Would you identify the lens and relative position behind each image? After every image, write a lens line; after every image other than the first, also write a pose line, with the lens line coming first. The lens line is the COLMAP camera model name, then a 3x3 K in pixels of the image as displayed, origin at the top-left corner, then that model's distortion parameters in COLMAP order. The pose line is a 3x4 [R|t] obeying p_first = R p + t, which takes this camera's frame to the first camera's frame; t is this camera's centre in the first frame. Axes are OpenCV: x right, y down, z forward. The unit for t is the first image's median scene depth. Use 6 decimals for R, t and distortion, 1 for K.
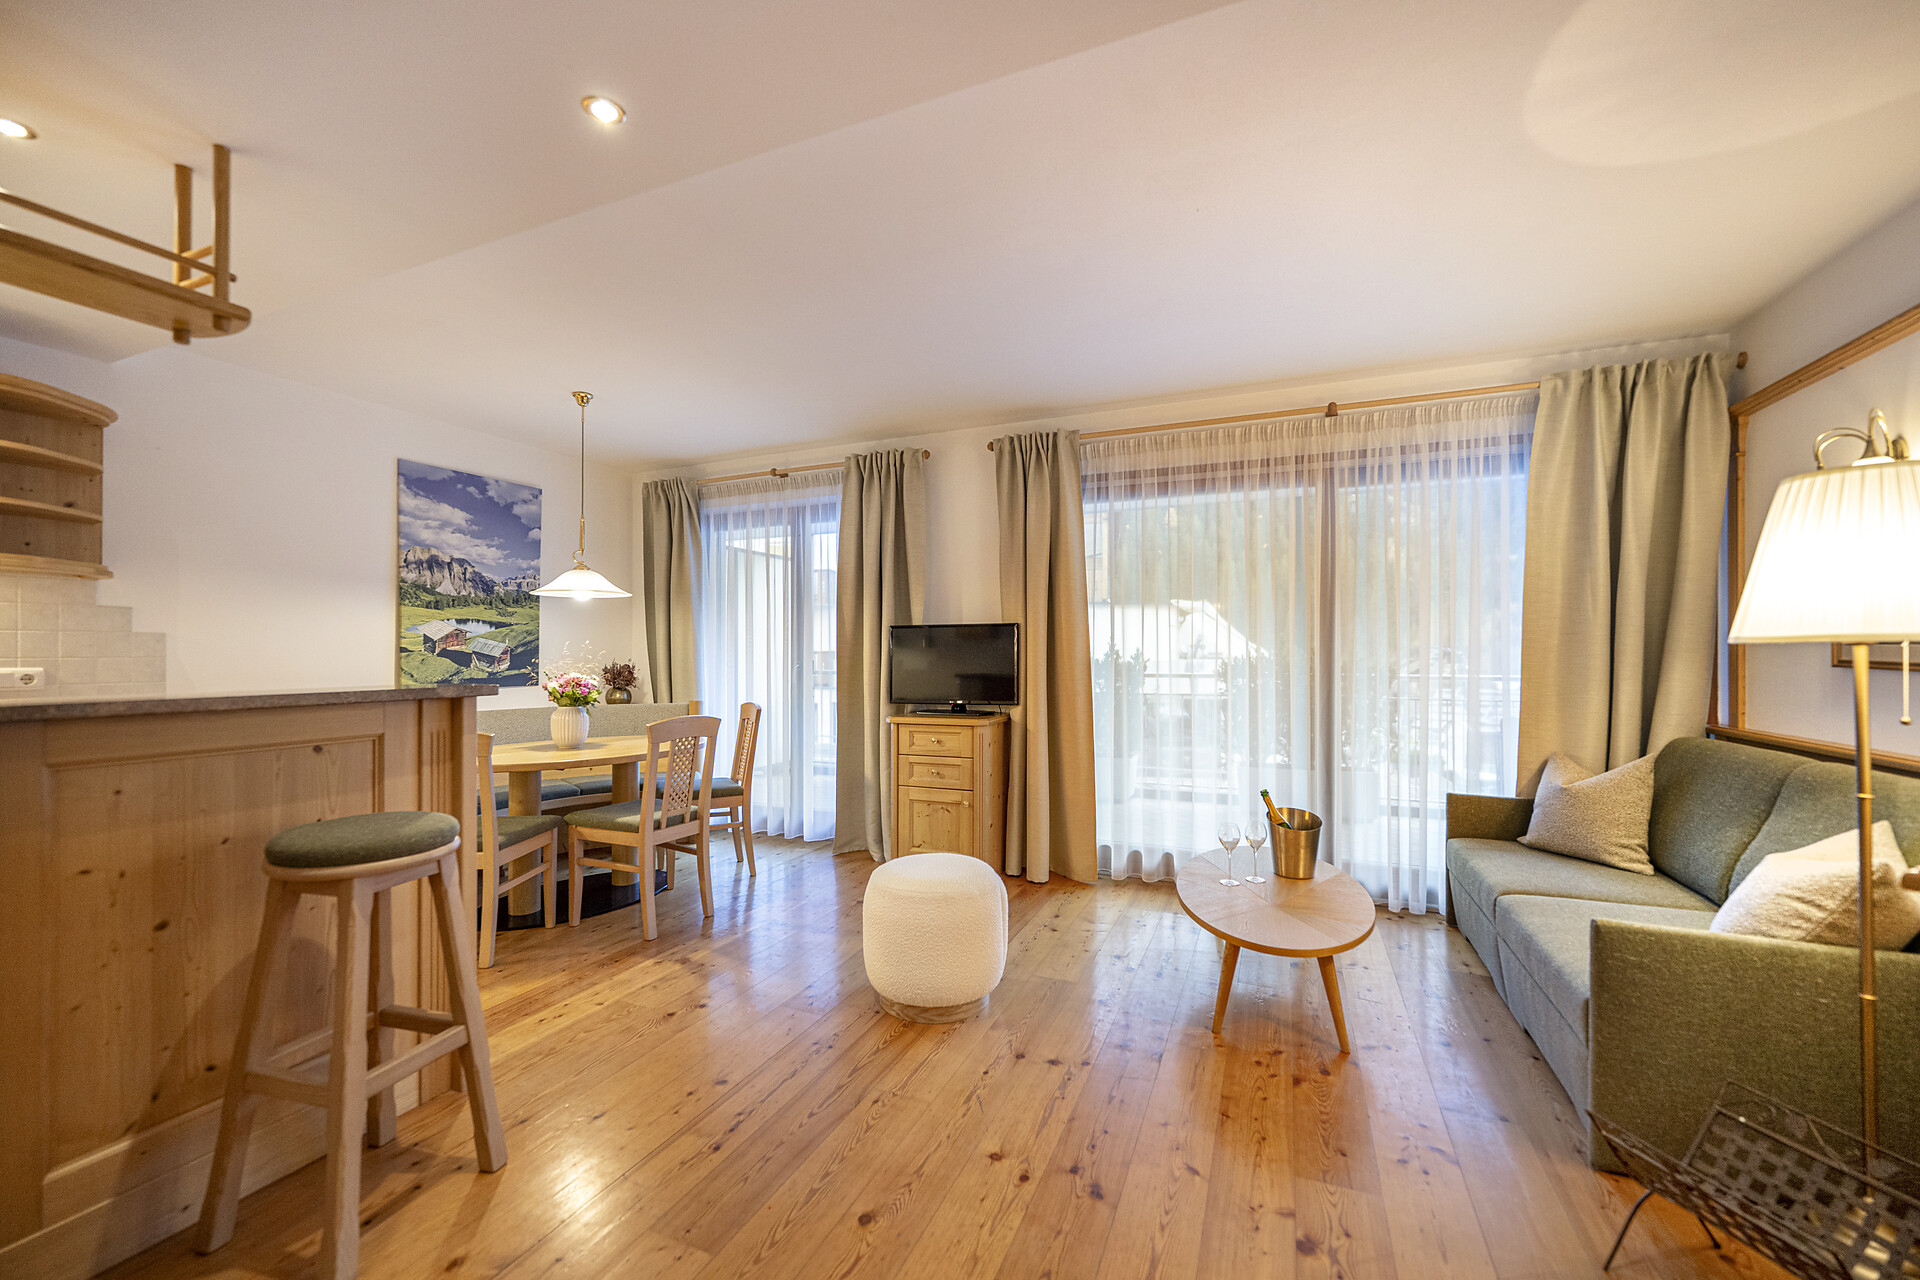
lens RADIAL K [[757.2, 0, 960.5], [0, 757.2, 647.7], [0, 0, 1]] dist [-0.003404, 0.000767]
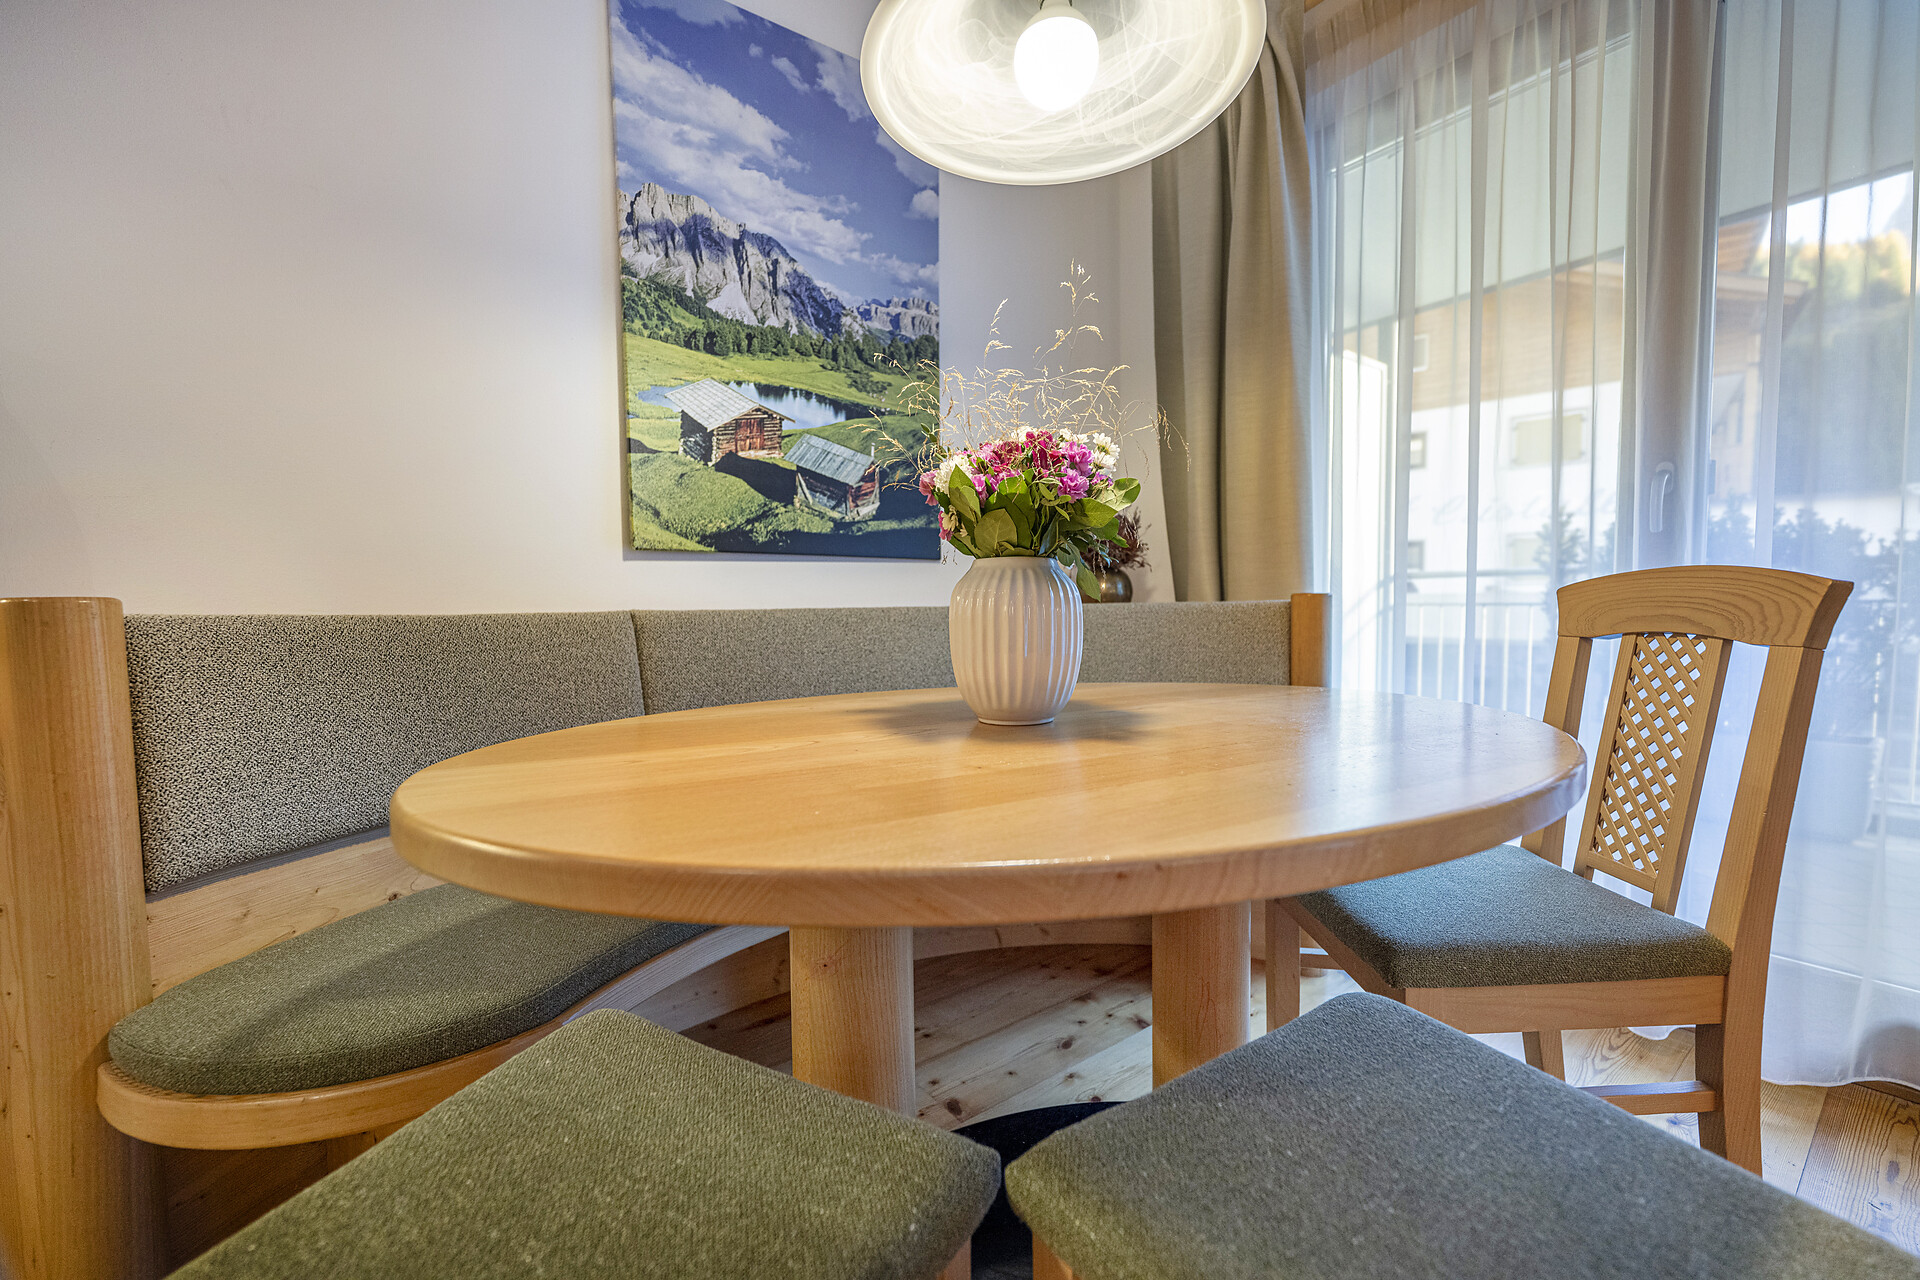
lens RADIAL K [[757.2, 0, 948.3], [0, 757.2, 648.9], [0, 0, 1]] dist [-0.003404, 0.000767]
pose [[0.859361, 0.020519, -0.510958, -0.383074], [0.016633, 0.997544, 0.068034, 0.084649], [0.511099, -0.066965, 0.856909, 0.727269]]
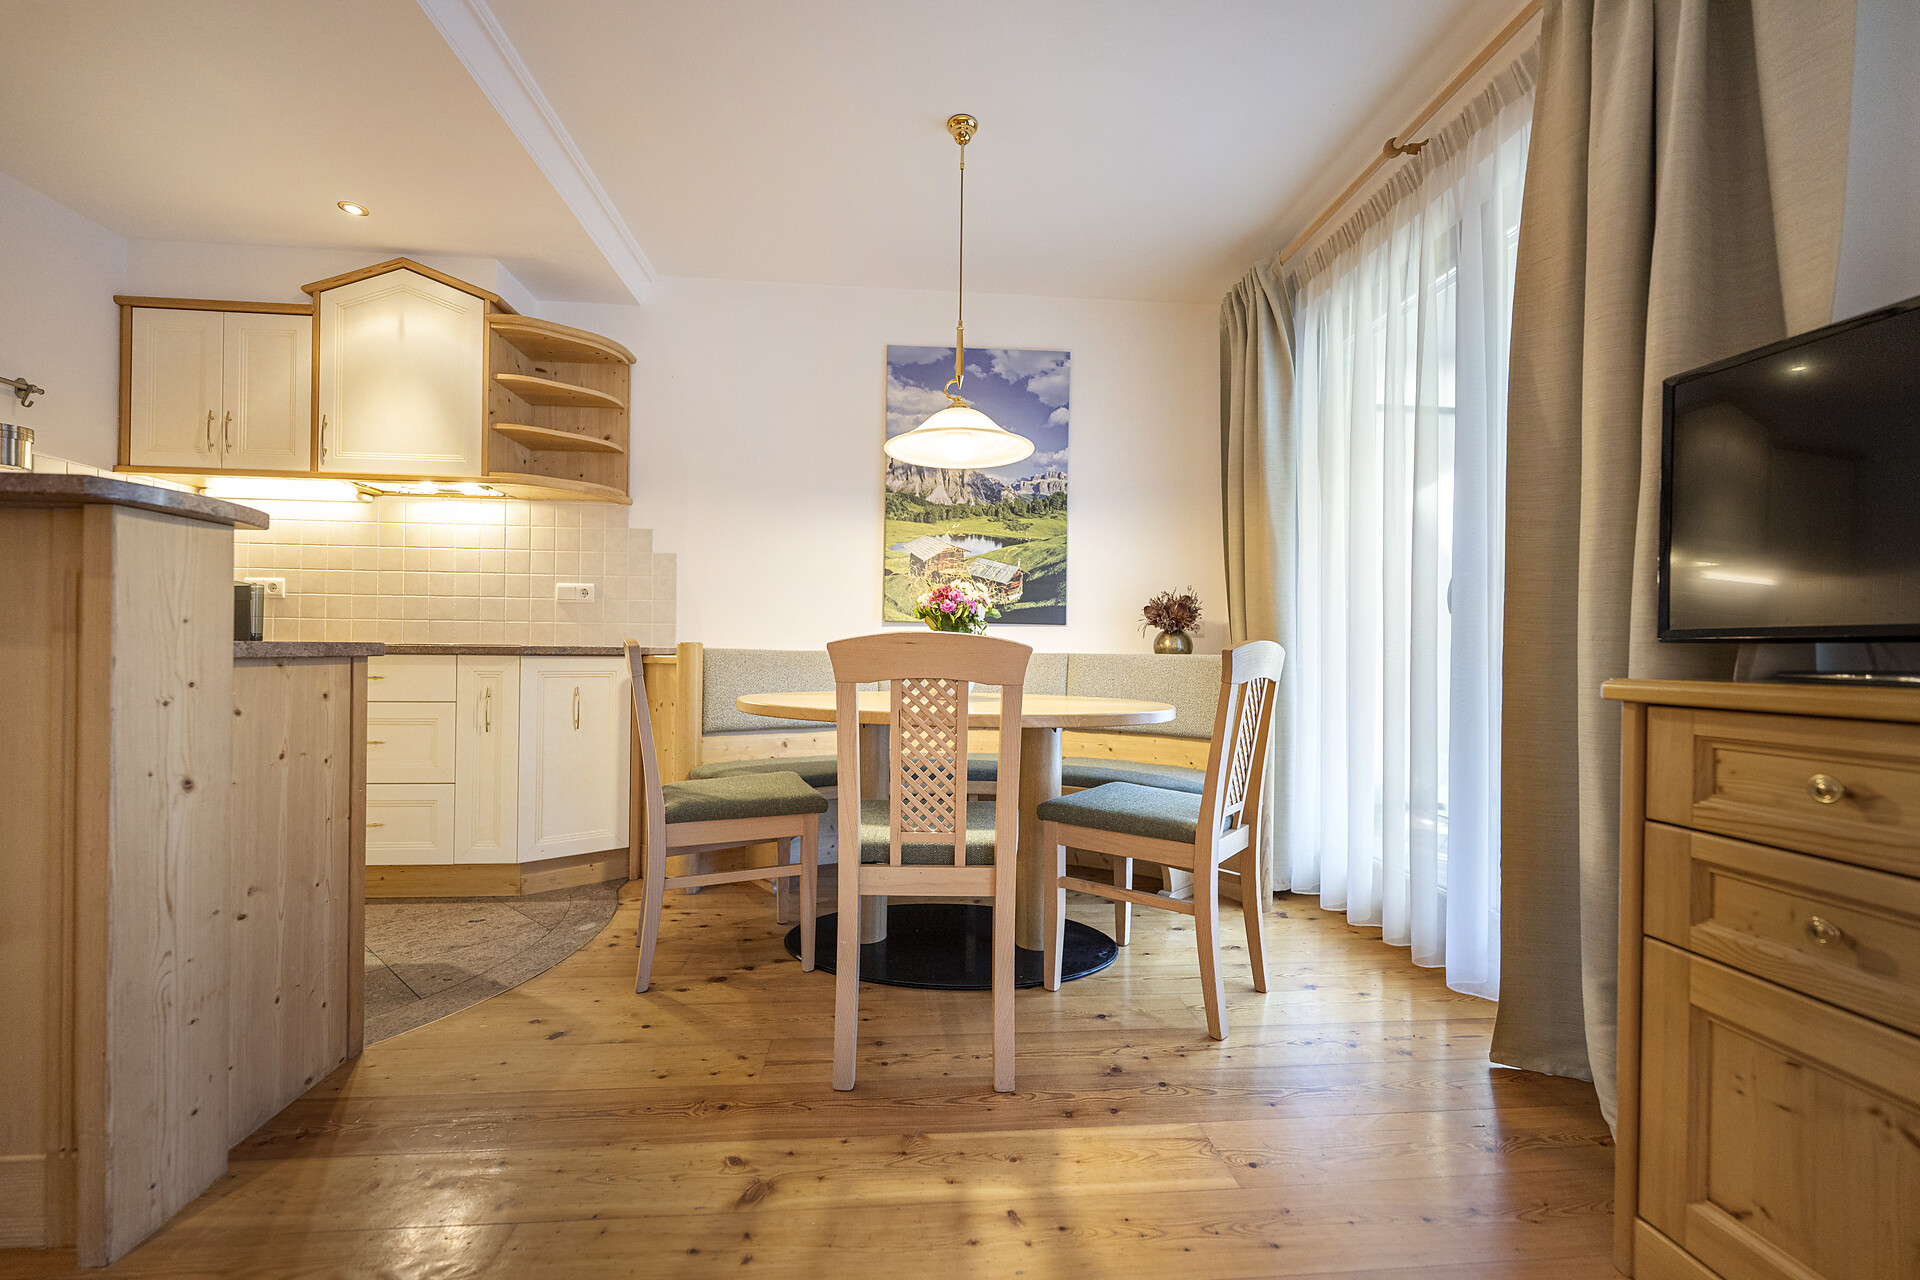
lens RADIAL K [[757.2, 0, 960.1], [0, 757.2, 648.1], [0, 0, 1]] dist [-0.003404, 0.000767]
pose [[0.468187, 0.006512, -0.883606, 0.041930], [-0.005708, 0.999974, 0.004346, 0.081931], [0.883611, 0.003009, 0.468212, 0.672487]]
